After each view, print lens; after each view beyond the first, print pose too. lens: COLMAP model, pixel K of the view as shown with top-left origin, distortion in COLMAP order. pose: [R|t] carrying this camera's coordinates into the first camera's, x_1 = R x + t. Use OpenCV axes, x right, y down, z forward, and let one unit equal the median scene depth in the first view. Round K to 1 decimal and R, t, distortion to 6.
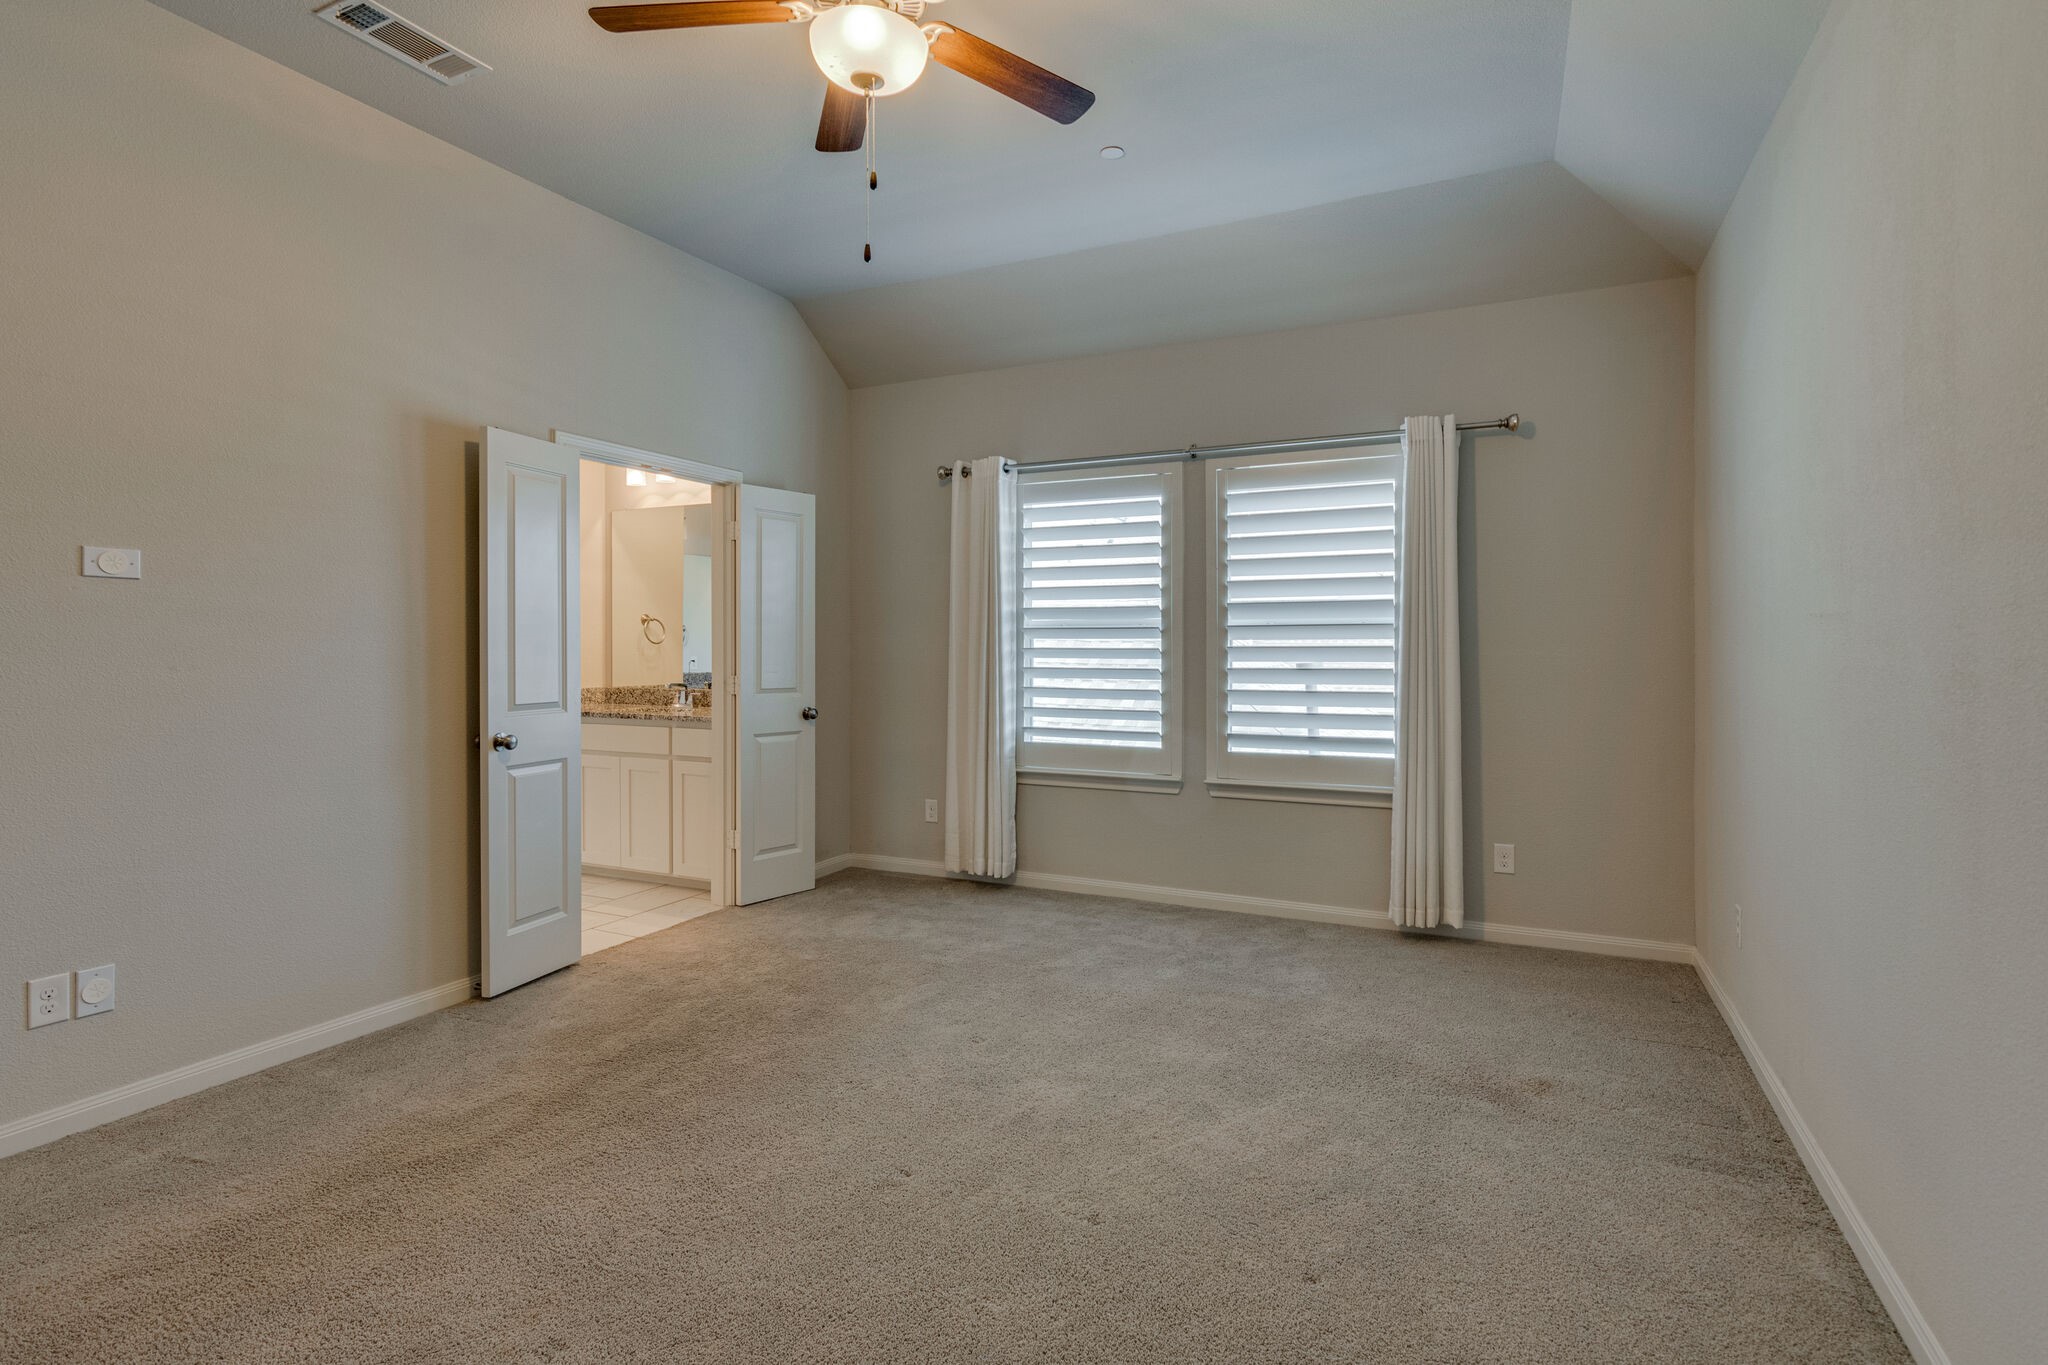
lens RADIAL K [[1001.5, 0, 1025.5], [0, 1001.5, 669.3], [0, 0, 1]] dist [-0.006657, 0.000031]
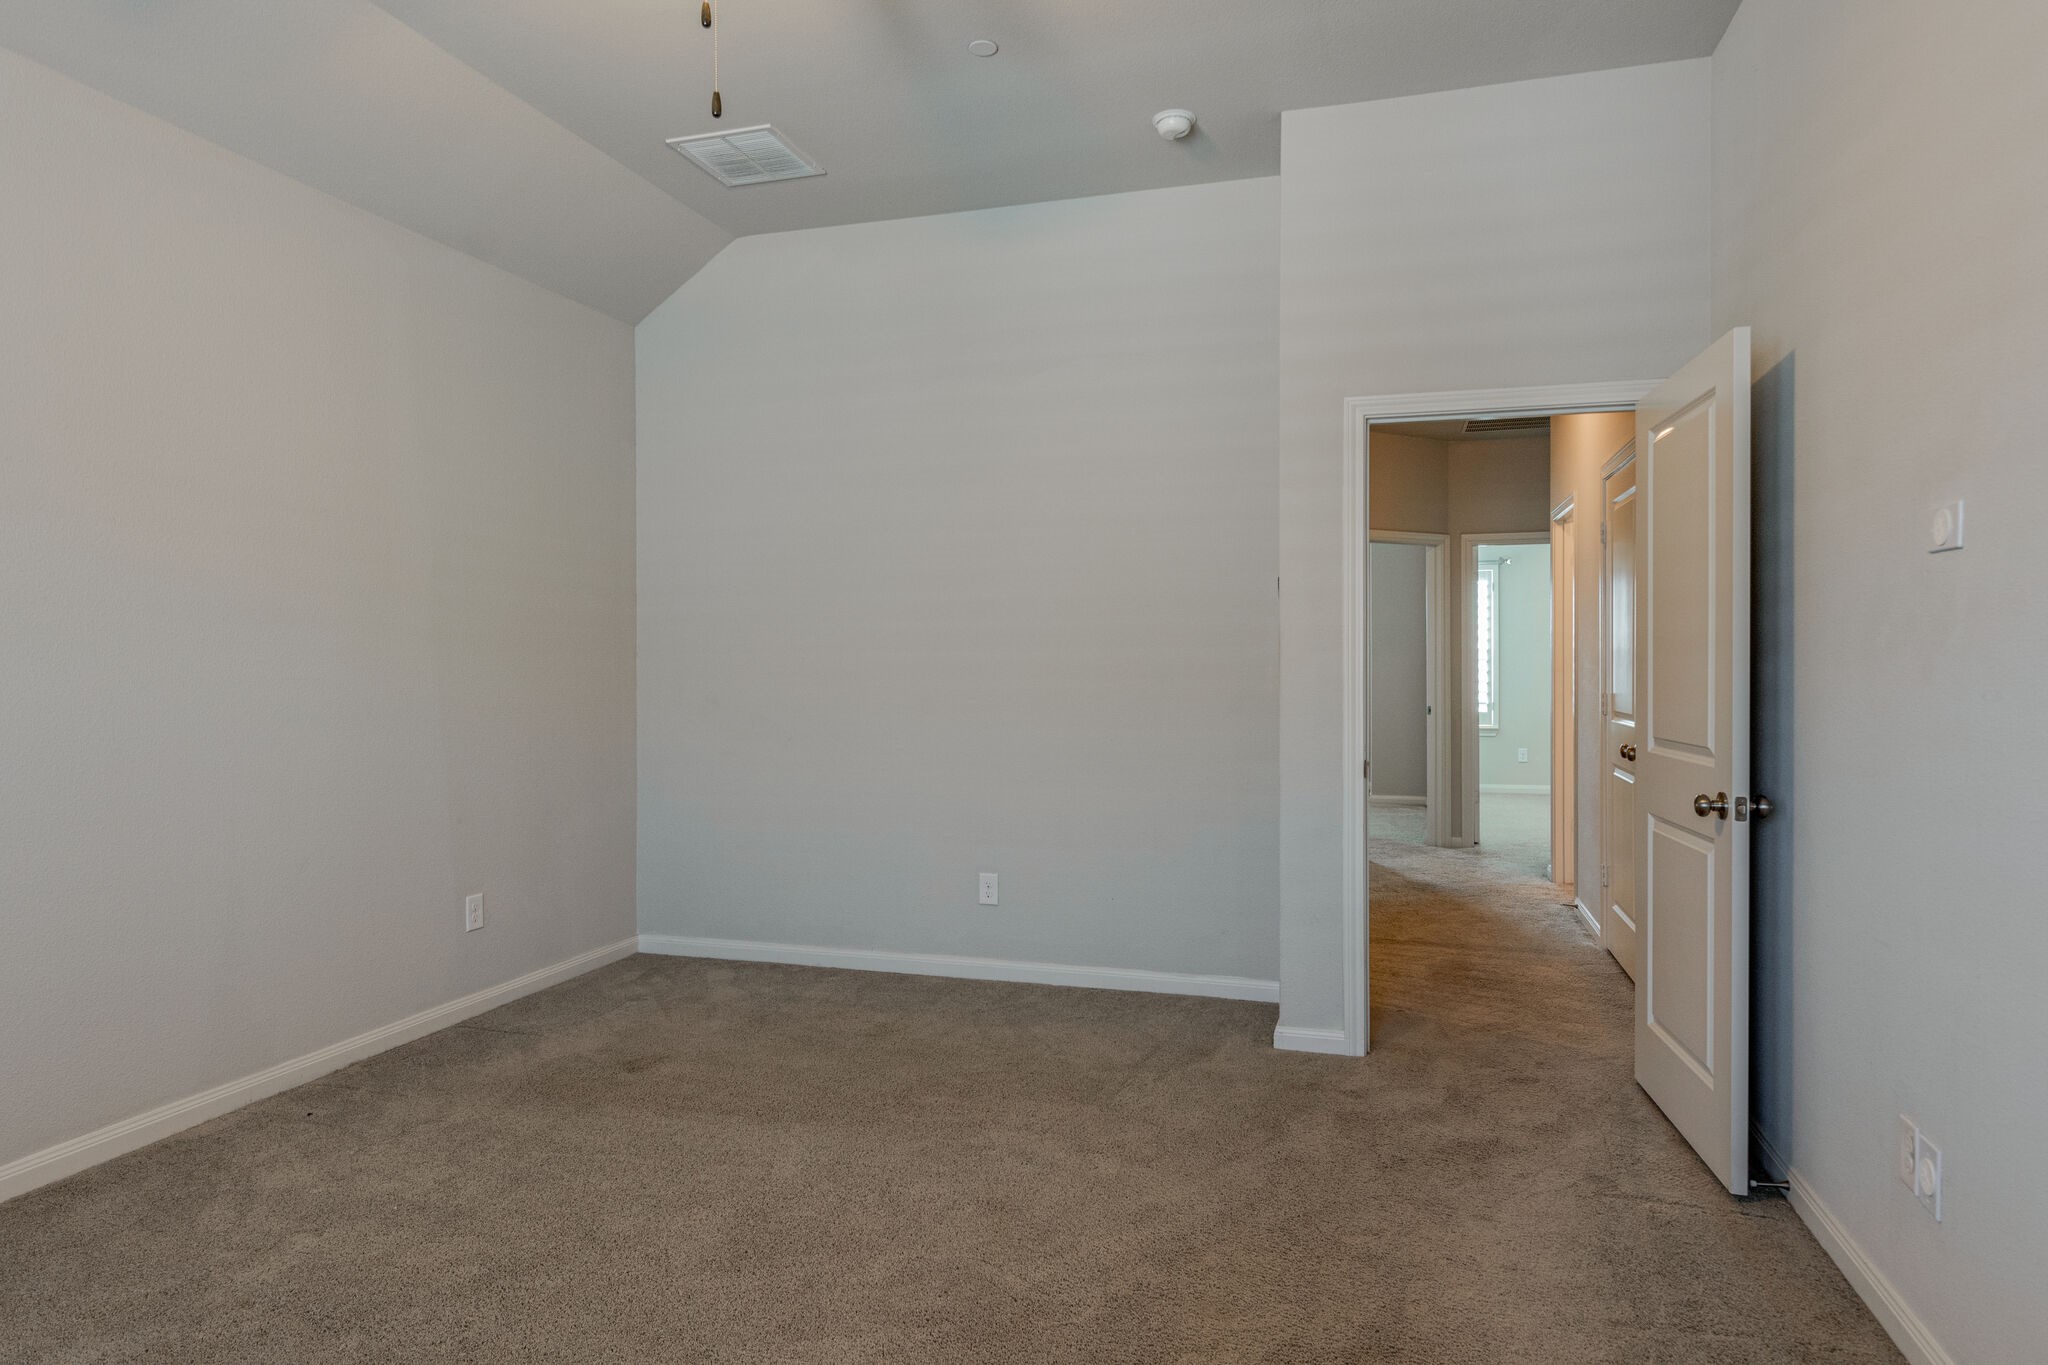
lens RADIAL K [[1200.7, 0, 1028.8], [0, 1200.7, 671.2], [0, 0, 1]] dist [0.005604, 0.000549]
pose [[-0.984096, -0.010082, -0.177350, -0.114518], [-0.015481, 0.999457, 0.029086, -0.014774], [0.176961, 0.031369, -0.983718, 0.932127]]
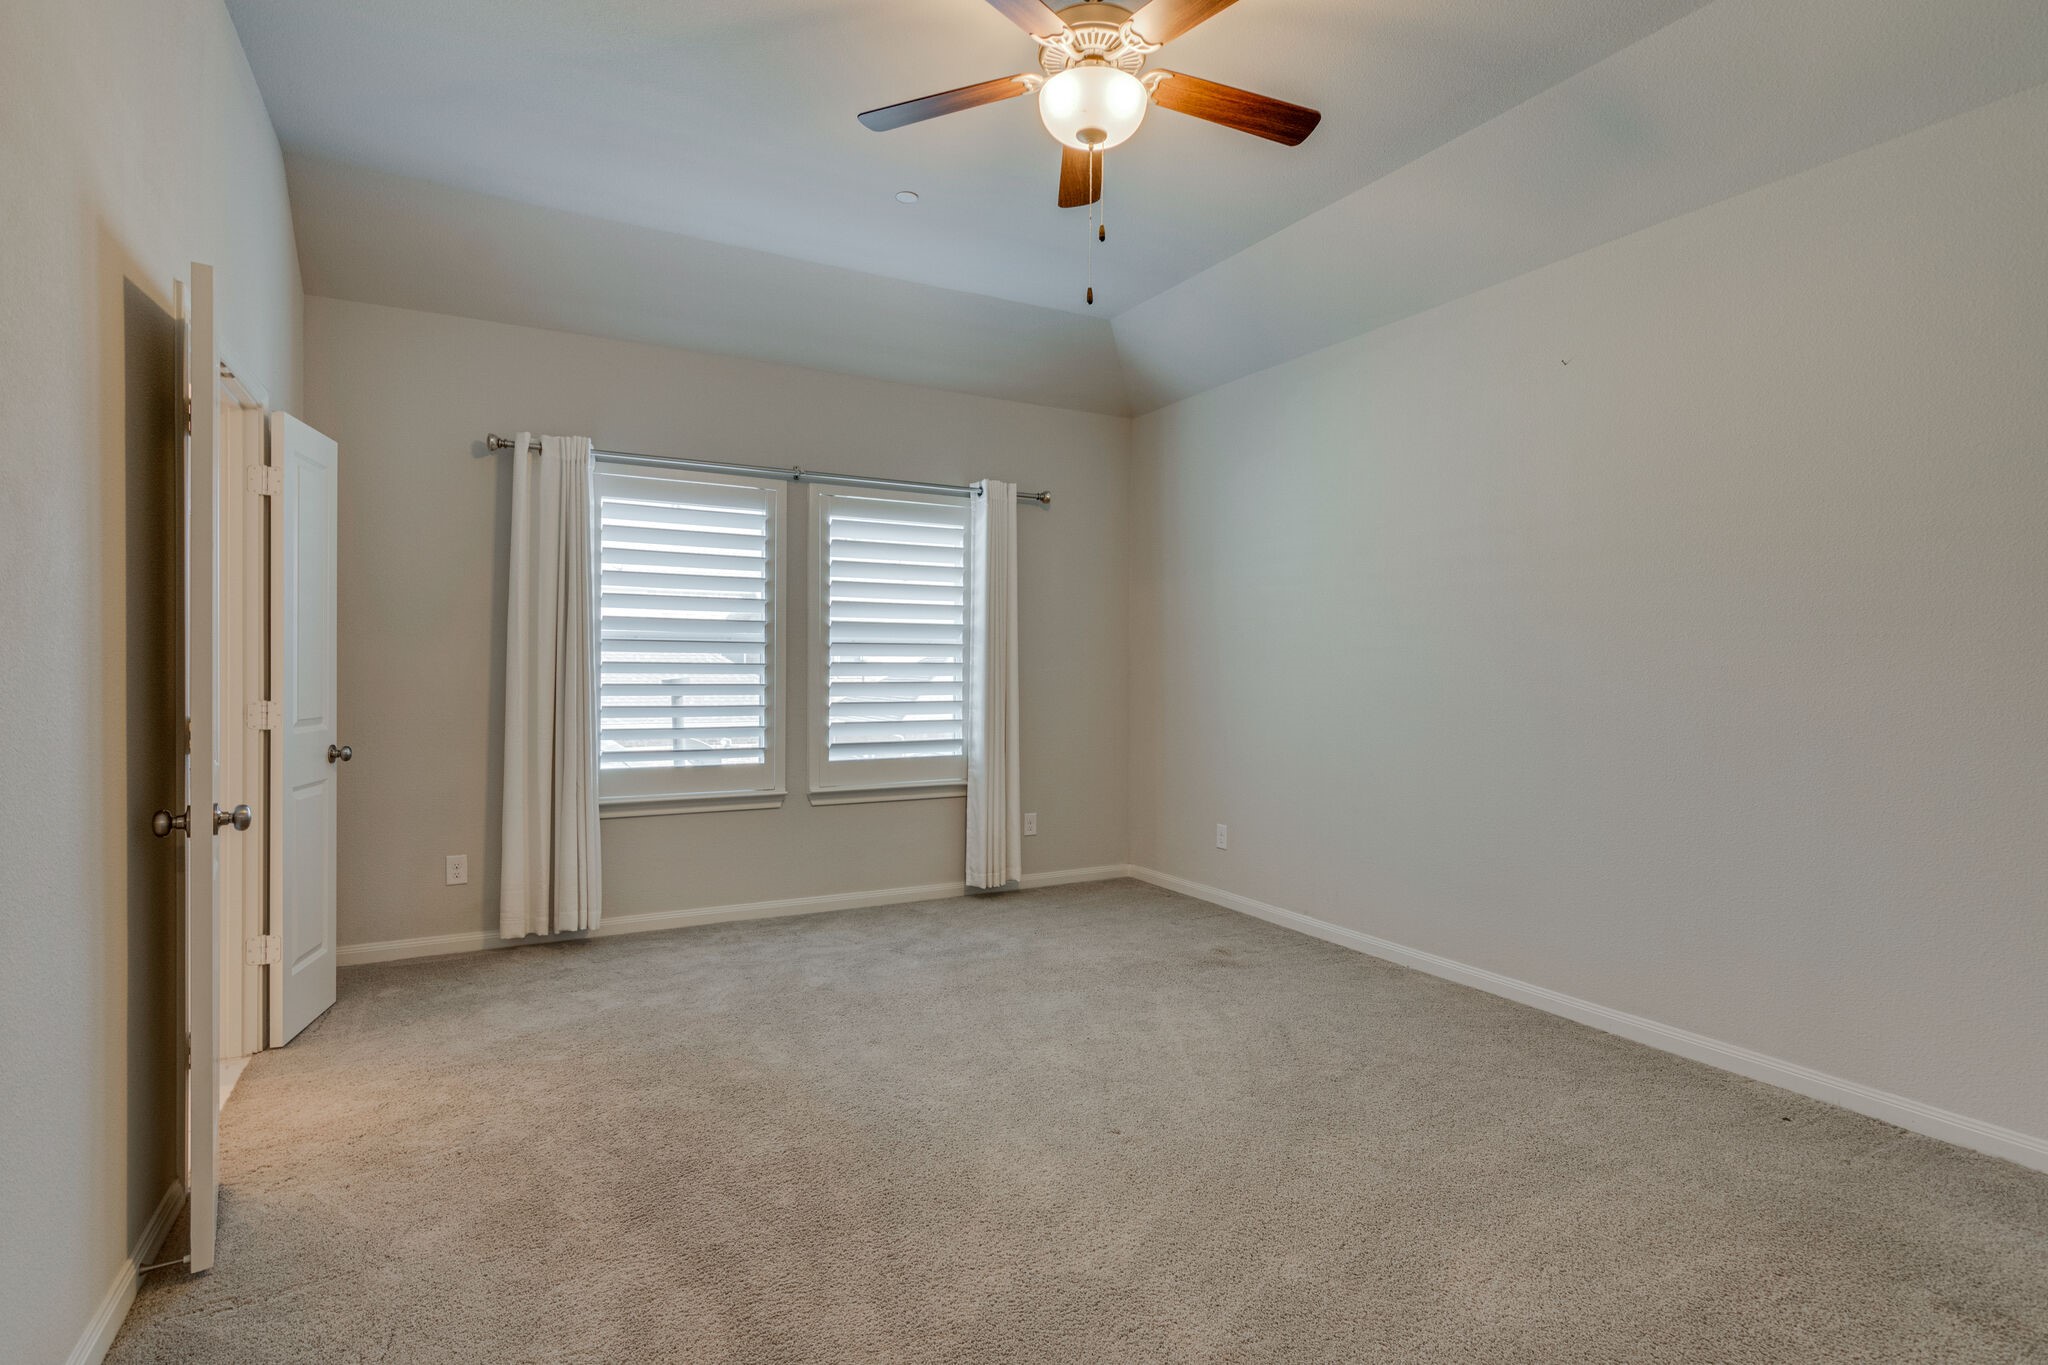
lens RADIAL K [[1001.5, 0, 1027.8], [0, 1001.5, 683.0], [0, 0, 1]] dist [-0.006657, 0.000031]
pose [[0.578519, -0.010516, 0.815601, -0.546288], [0.010027, 0.999933, 0.005781, -0.004954], [-0.815607, 0.004834, 0.578586, 0.212275]]
